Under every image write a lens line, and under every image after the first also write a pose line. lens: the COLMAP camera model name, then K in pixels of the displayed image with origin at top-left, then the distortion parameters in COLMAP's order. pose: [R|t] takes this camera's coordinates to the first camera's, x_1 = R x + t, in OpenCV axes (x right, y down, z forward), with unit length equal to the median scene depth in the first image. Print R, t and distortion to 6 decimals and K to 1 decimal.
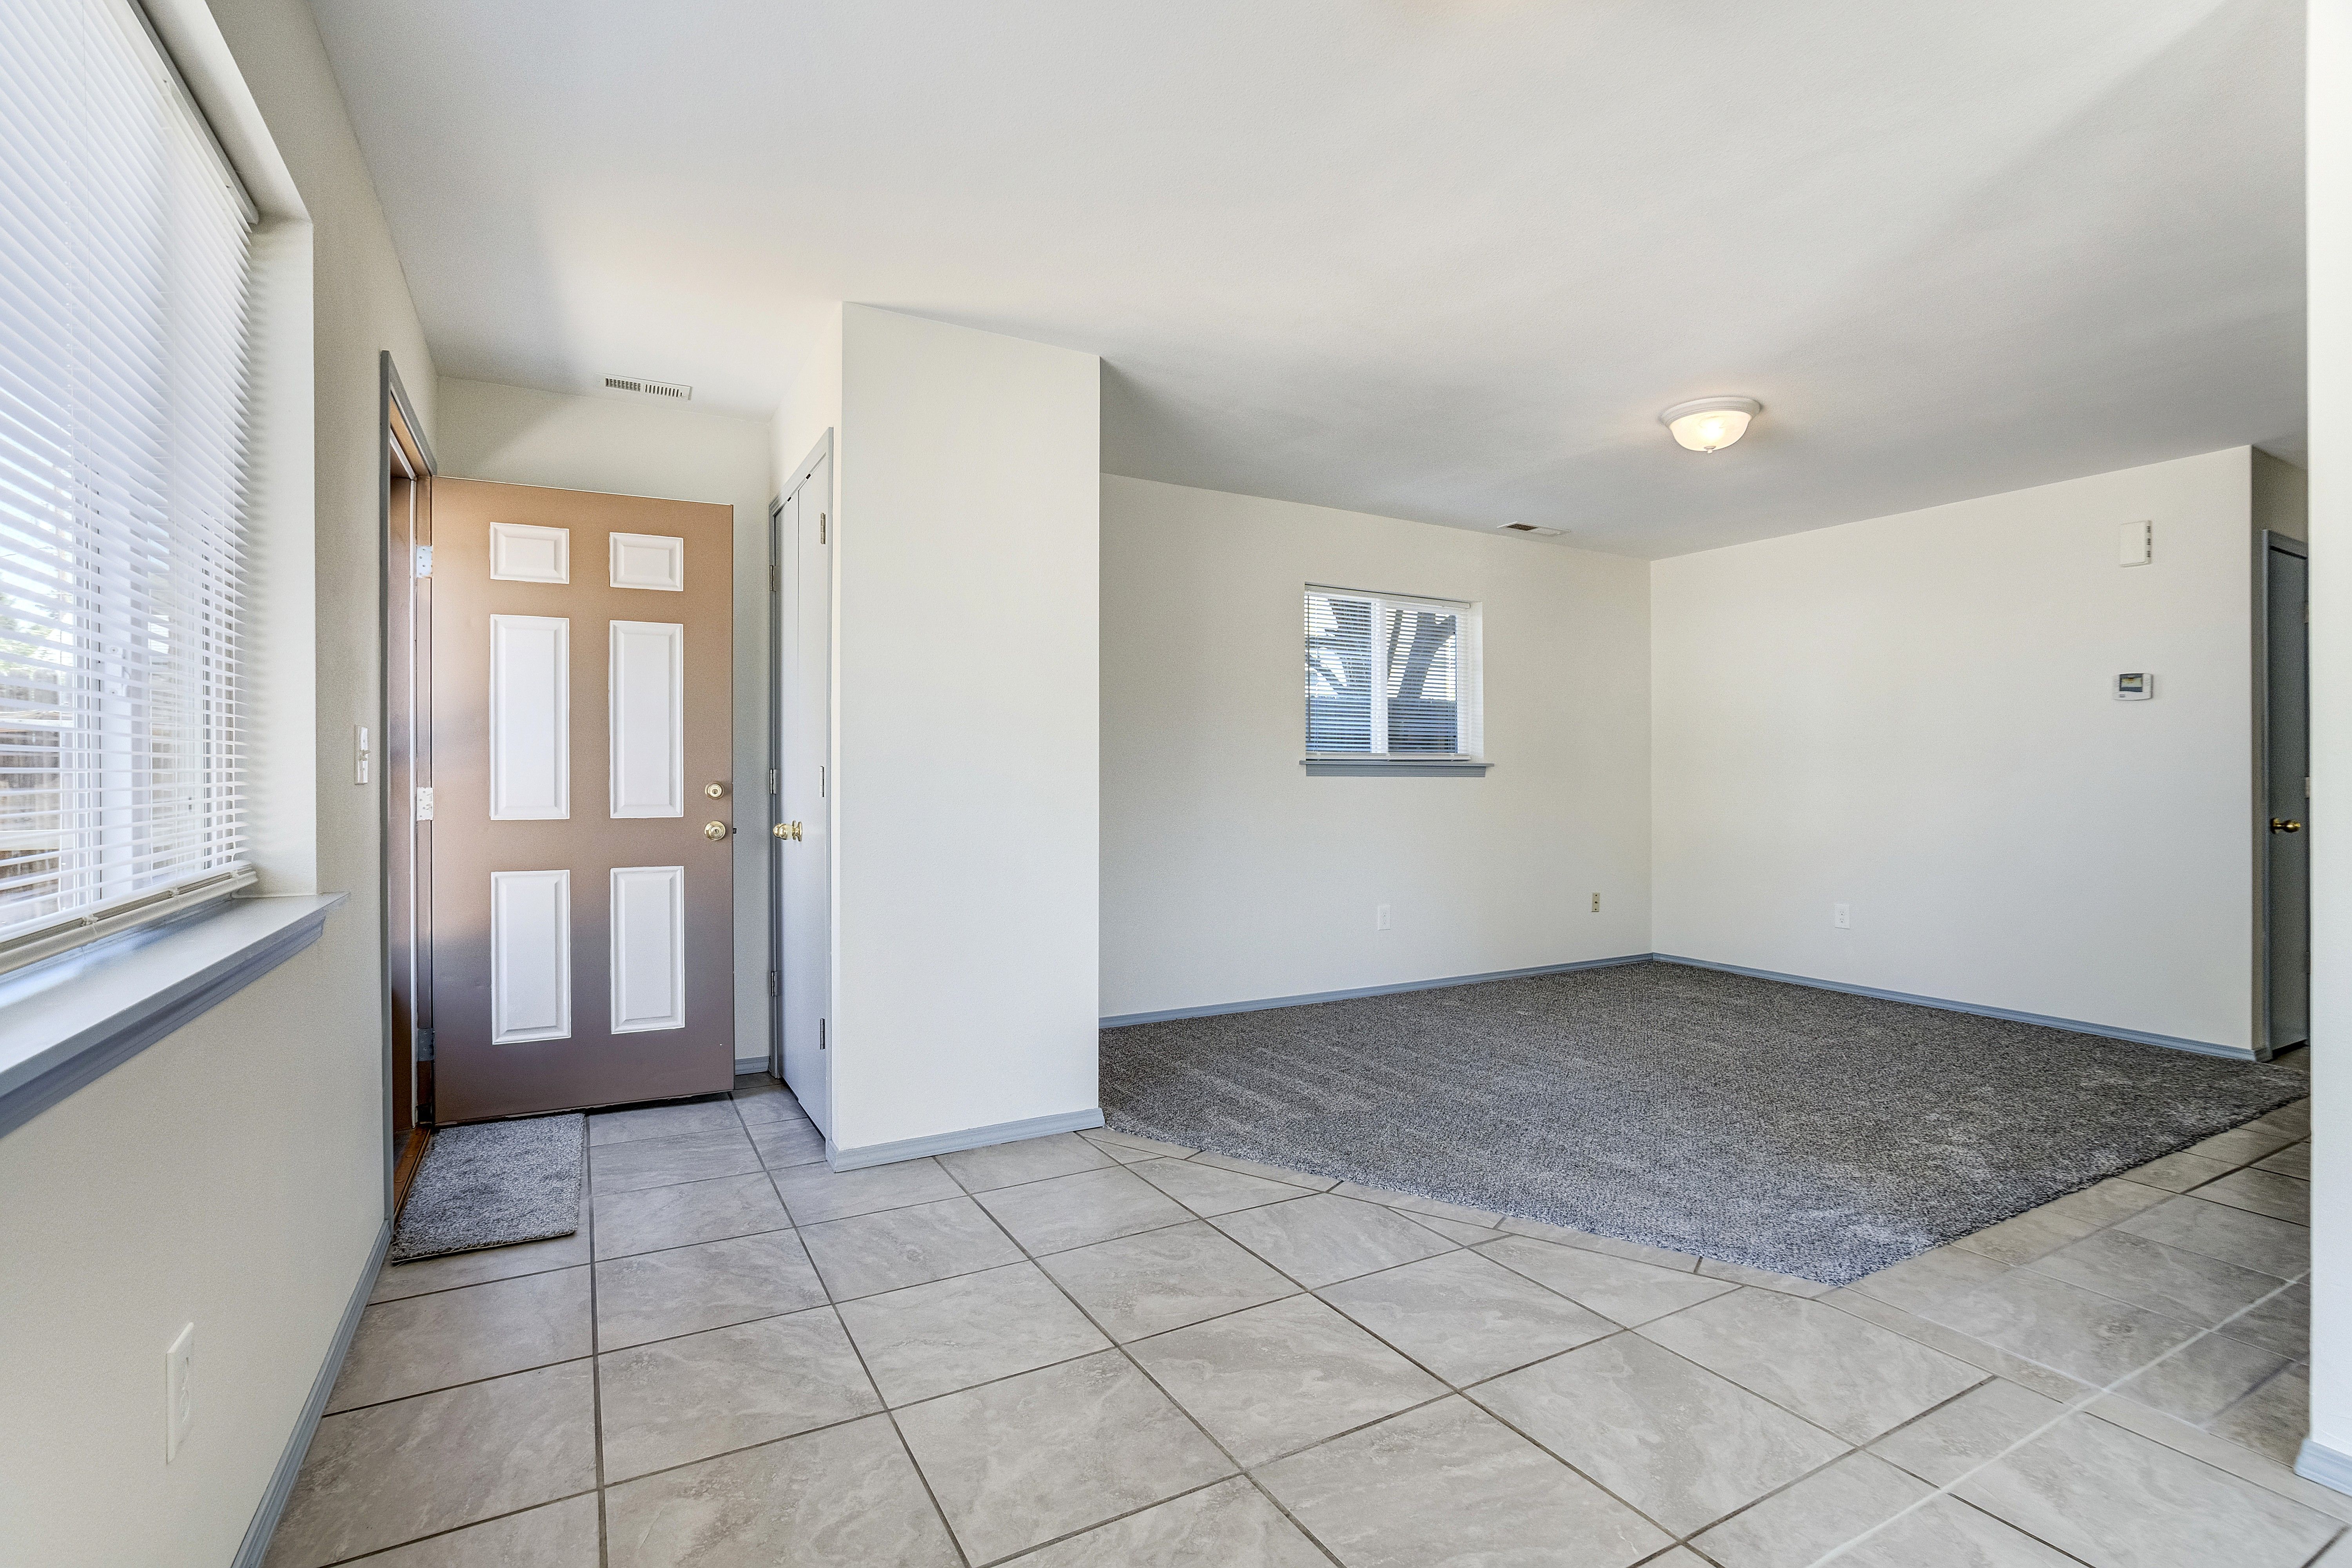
lens RADIAL K [[1136.4, 0, 1203.0], [0, 1136.4, 778.9], [0, 0, 1]] dist [0.000411, 0.000722]
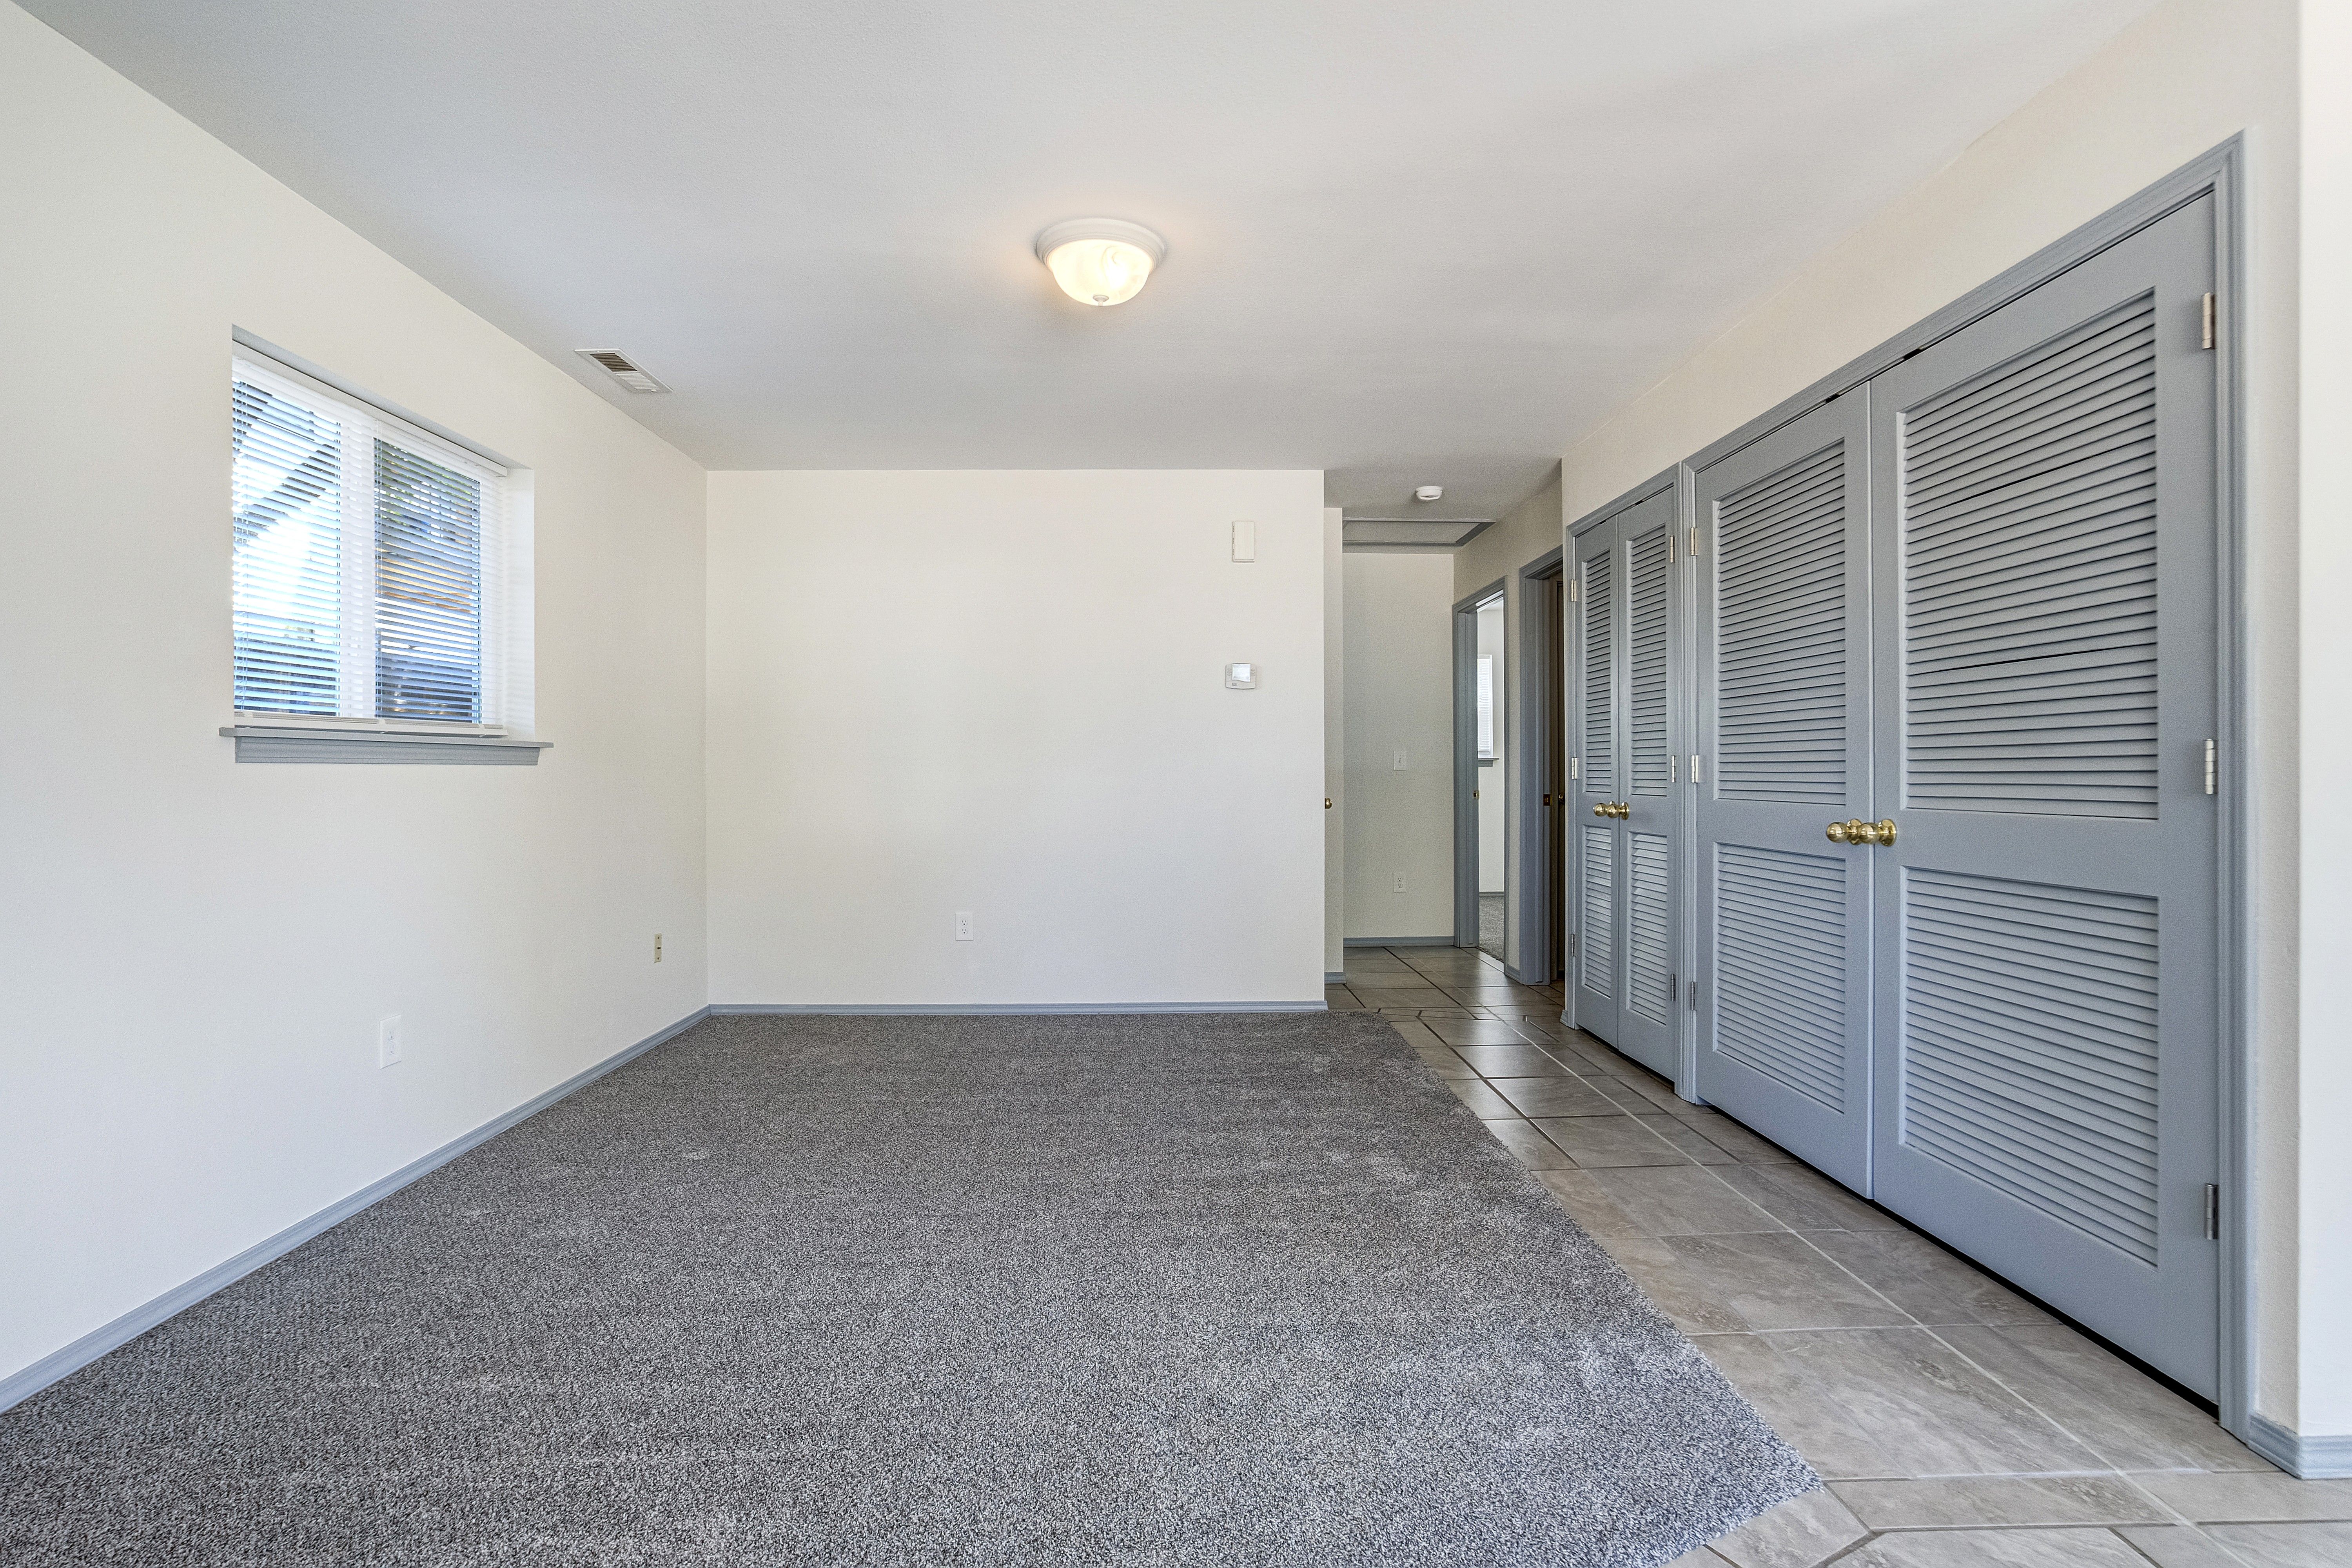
lens RADIAL K [[1093.3, 0, 1107.5], [0, 1093.3, 764.4], [0, 0, 1]] dist [-0.021731, 0.008091]
pose [[0.488718, 0.002559, 0.872438, -0.213293], [0.007671, 0.999944, -0.007231, 0.009300], [-0.872408, 0.010227, 0.488672, 0.985608]]
